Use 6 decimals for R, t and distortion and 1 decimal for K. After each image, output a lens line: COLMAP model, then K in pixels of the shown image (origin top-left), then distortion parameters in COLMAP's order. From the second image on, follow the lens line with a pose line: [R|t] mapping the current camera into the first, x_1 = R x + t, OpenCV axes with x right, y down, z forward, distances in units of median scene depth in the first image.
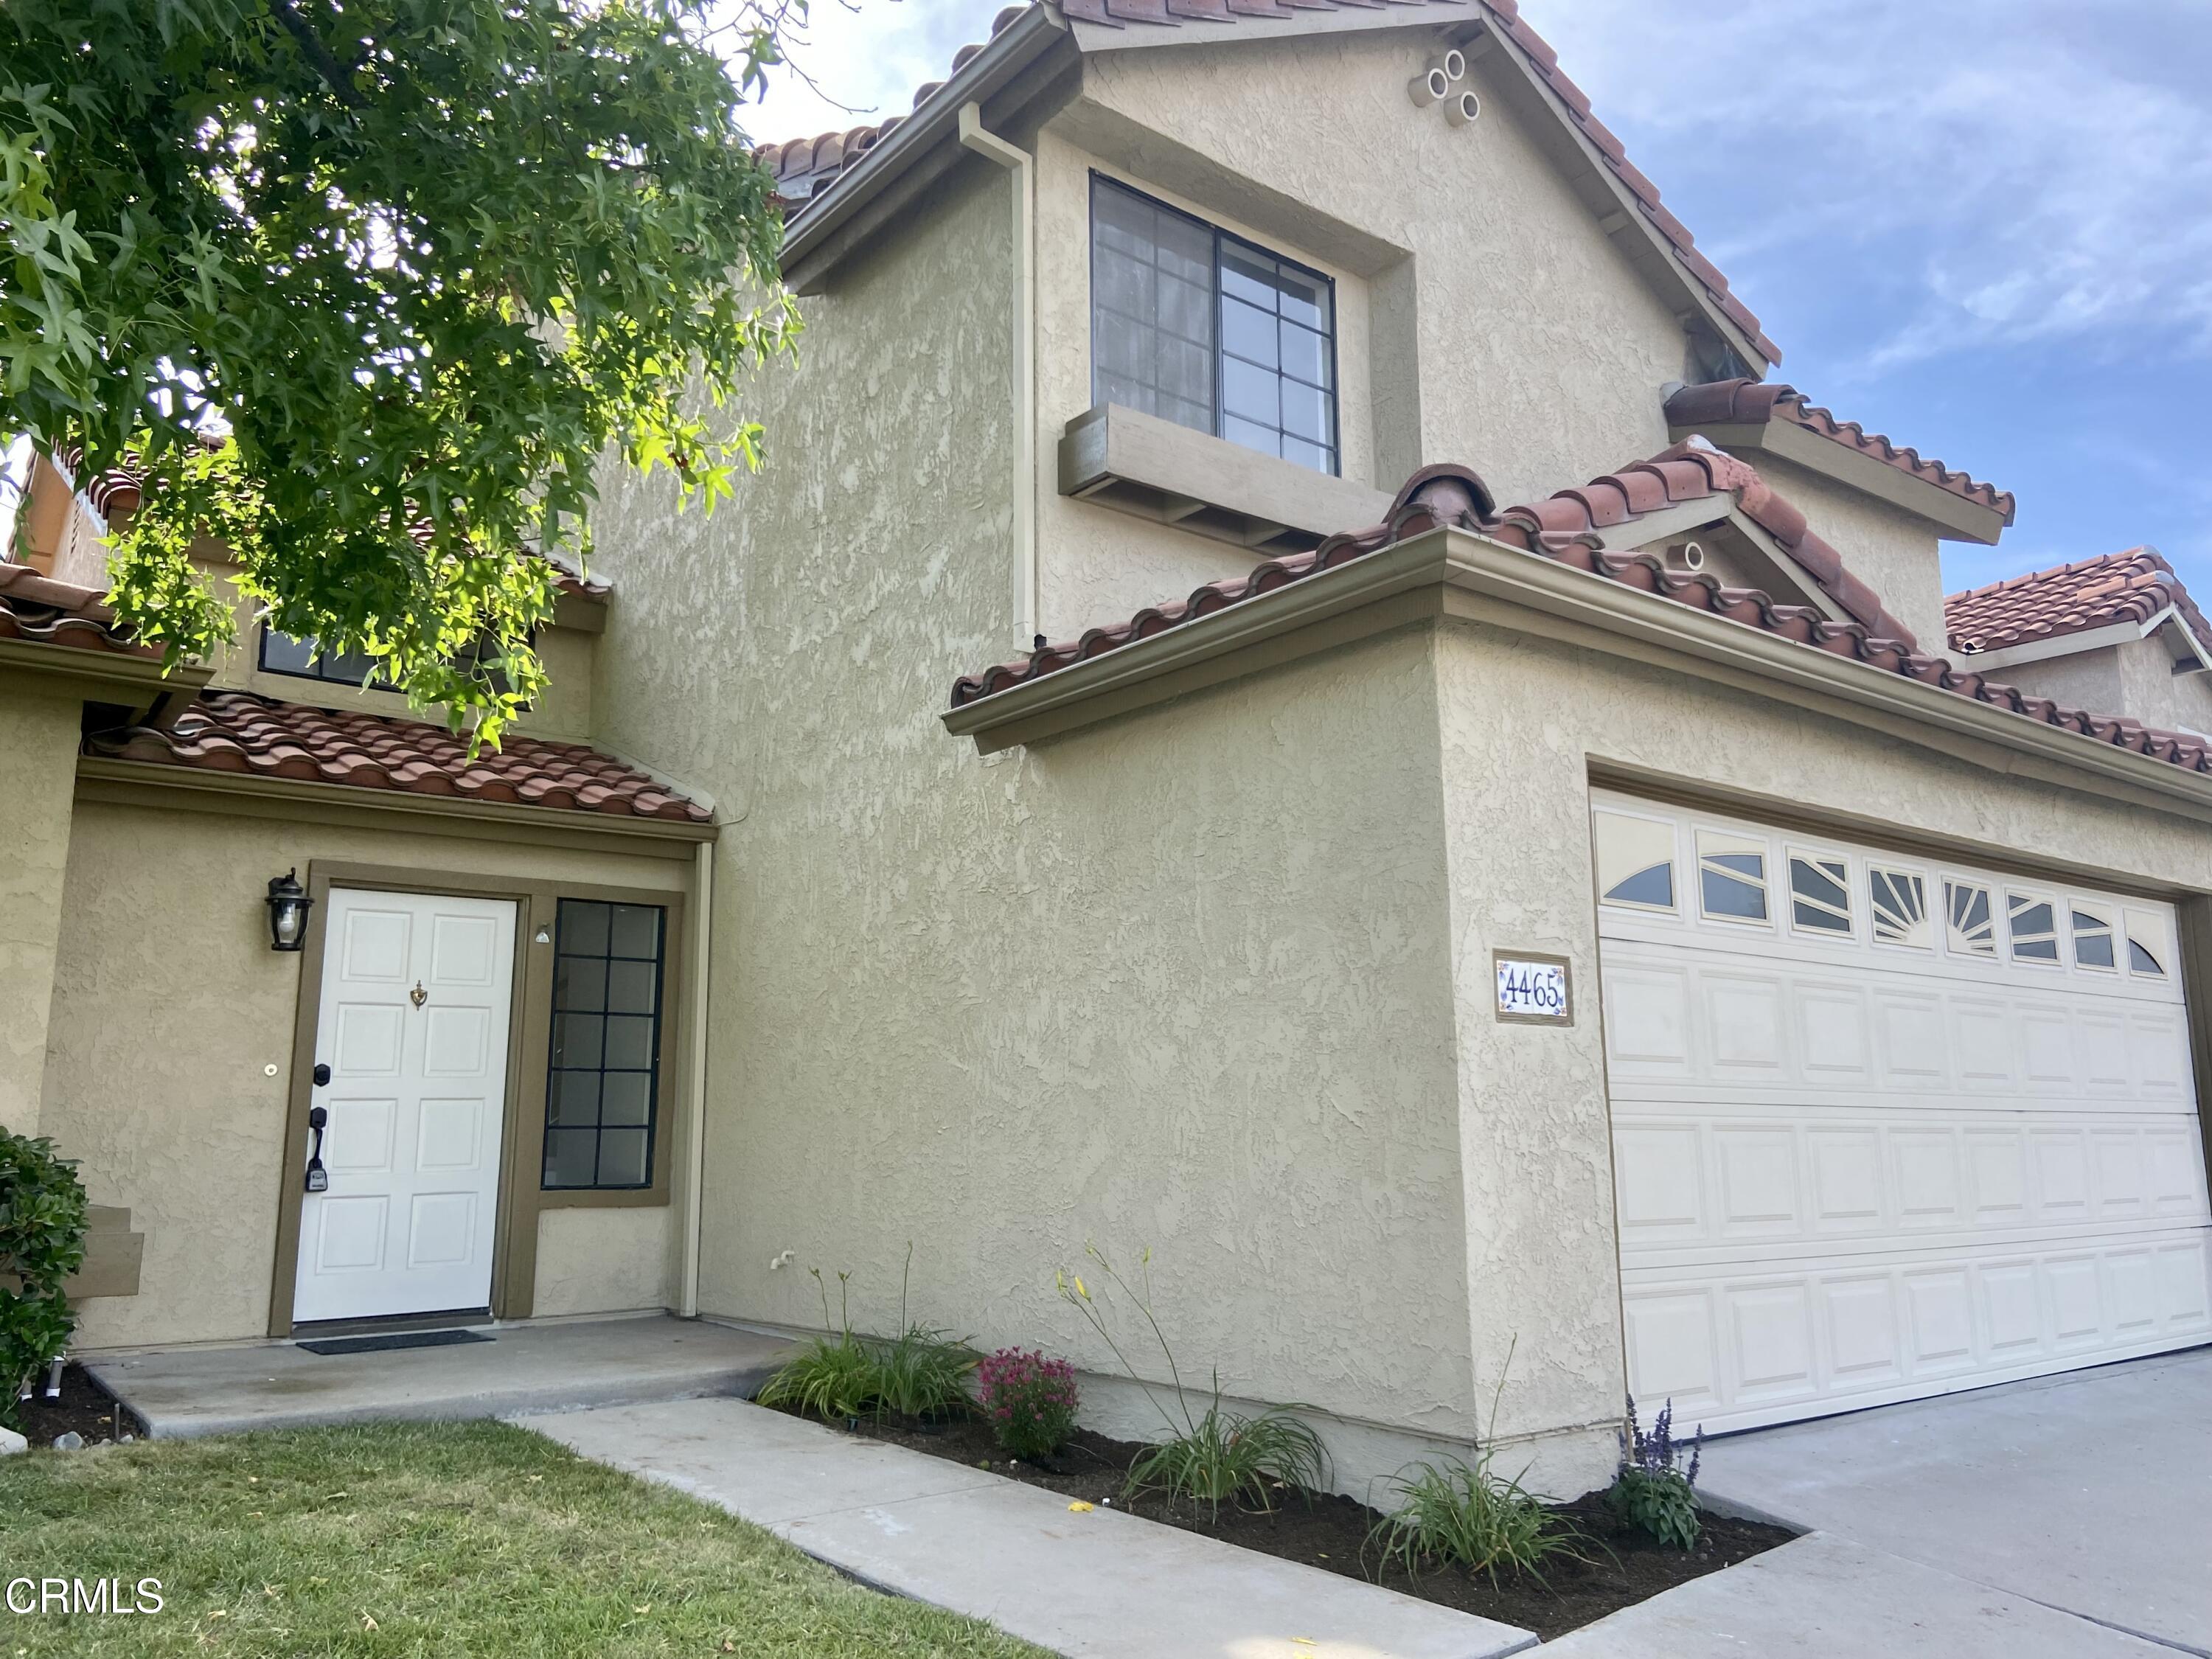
lens RADIAL K [[1646.7, 0, 1086.5], [0, 1646.7, 818.8], [0, 0, 1]] dist [0.132744, -0.159997]
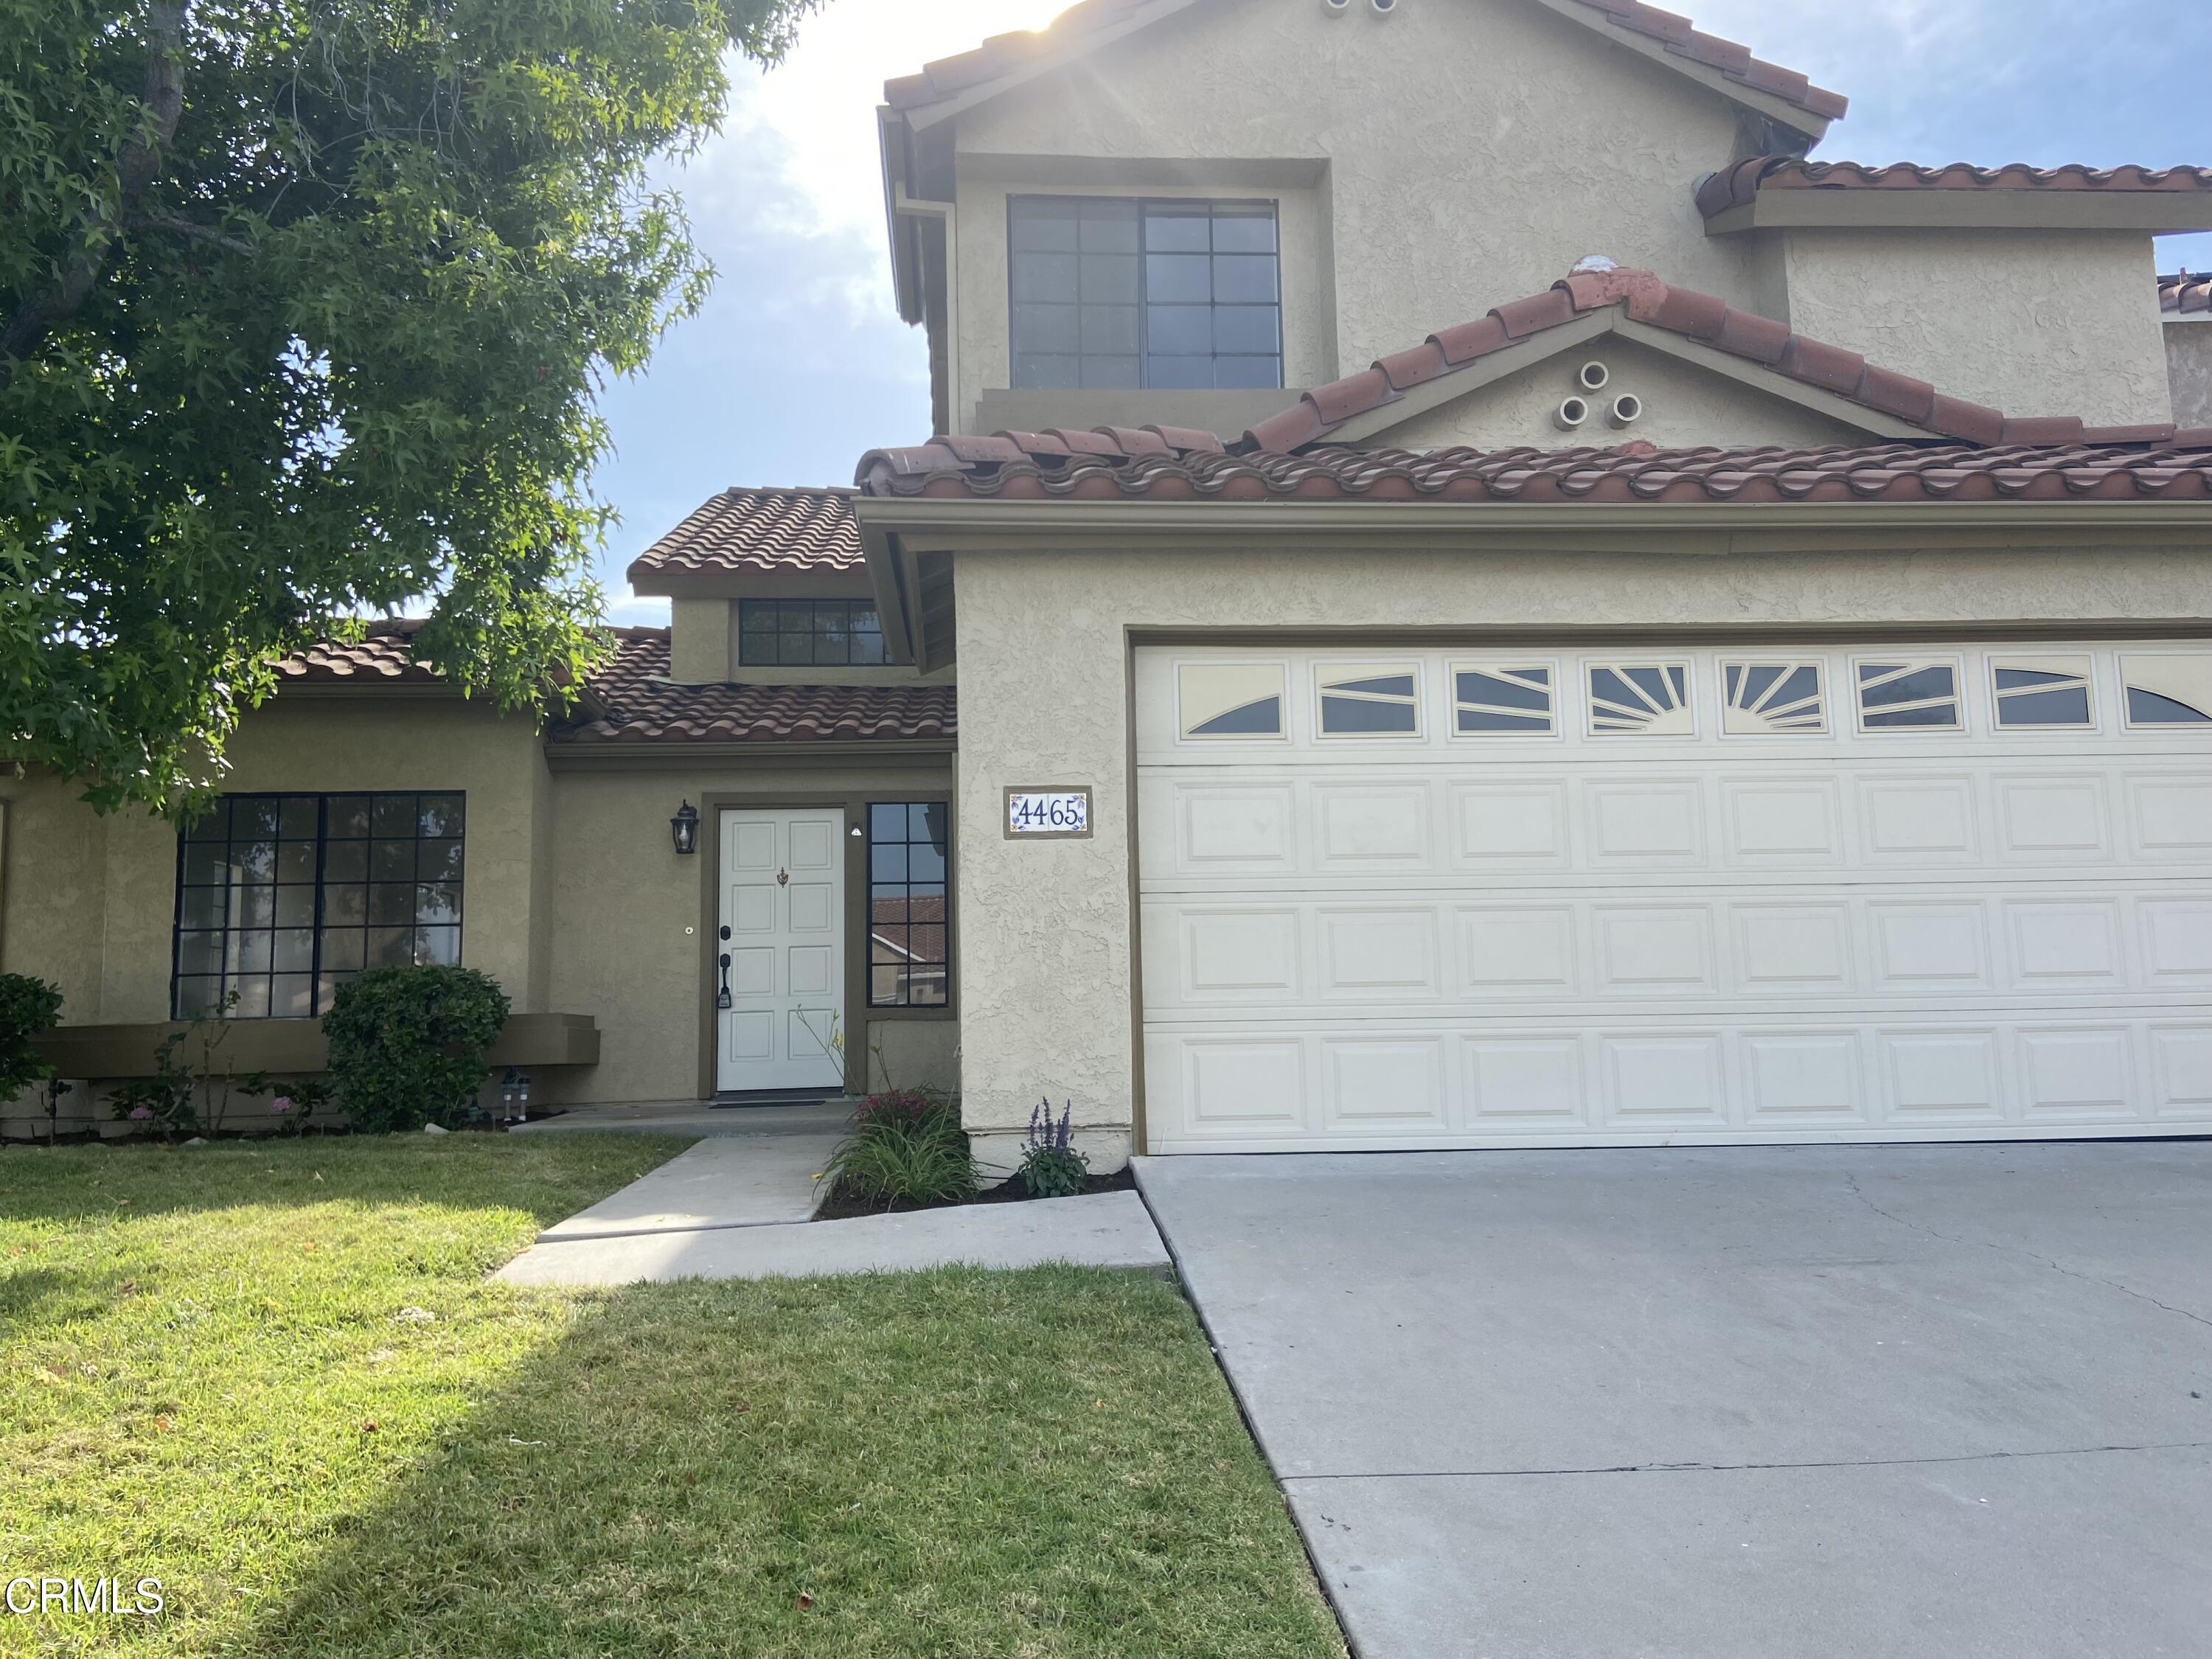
lens RADIAL K [[1646.7, 0, 1086.5], [0, 1646.7, 818.8], [0, 0, 1]] dist [0.132744, -0.159997]
pose [[0.825202, -0.085501, -0.558329, 0.846153], [0.122286, 0.992077, 0.028813, 0.059518], [0.551441, -0.092052, 0.829119, -0.068647]]
